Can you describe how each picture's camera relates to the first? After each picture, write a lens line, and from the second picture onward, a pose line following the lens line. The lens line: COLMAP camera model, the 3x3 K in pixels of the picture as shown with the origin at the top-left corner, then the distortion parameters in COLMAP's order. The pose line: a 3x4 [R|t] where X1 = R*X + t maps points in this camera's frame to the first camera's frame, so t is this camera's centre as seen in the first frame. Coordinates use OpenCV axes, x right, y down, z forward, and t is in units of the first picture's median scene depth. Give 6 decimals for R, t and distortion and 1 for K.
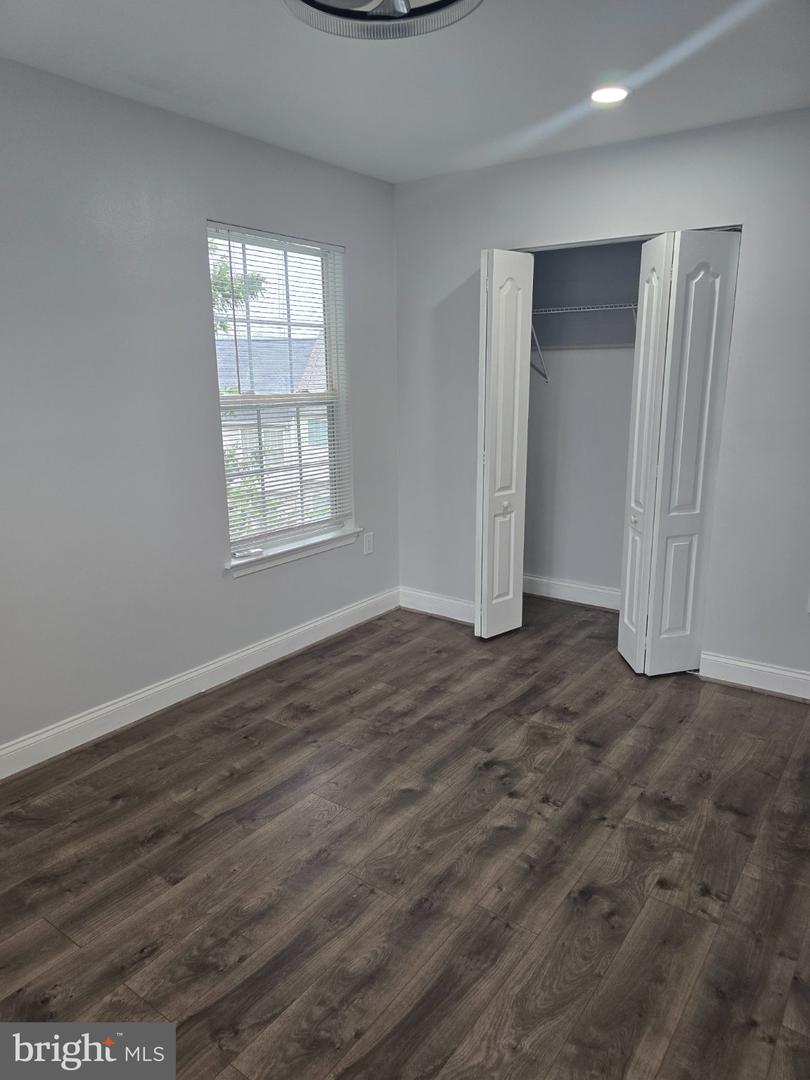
lens RADIAL K [[733.0, 0, 401.5], [0, 733.0, 535.6], [0, 0, 1]] dist [0.056458, -0.048166]
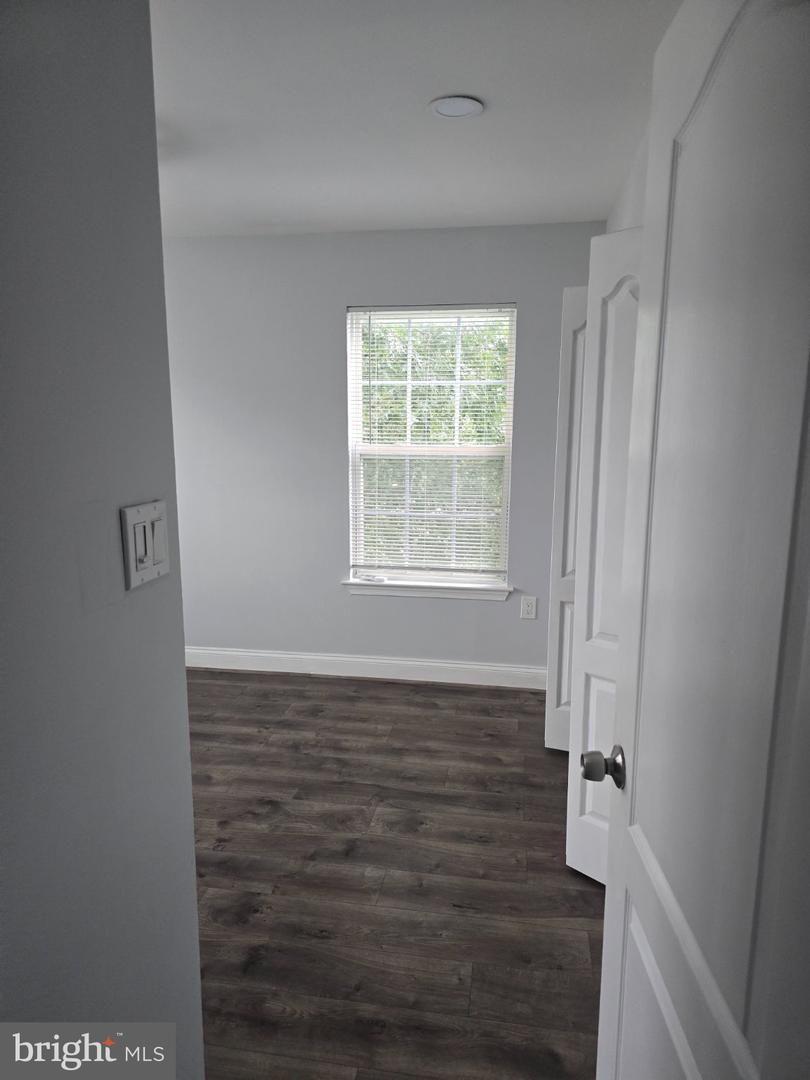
lens RADIAL K [[733.0, 0, 410.9], [0, 733.0, 544.7], [0, 0, 1]] dist [0.056458, -0.048166]
pose [[0.446312, 0.161684, -0.880150, 1.028925], [-0.207534, 0.975429, 0.073950, -0.156657], [0.870480, 0.149656, 0.468900, 0.608265]]
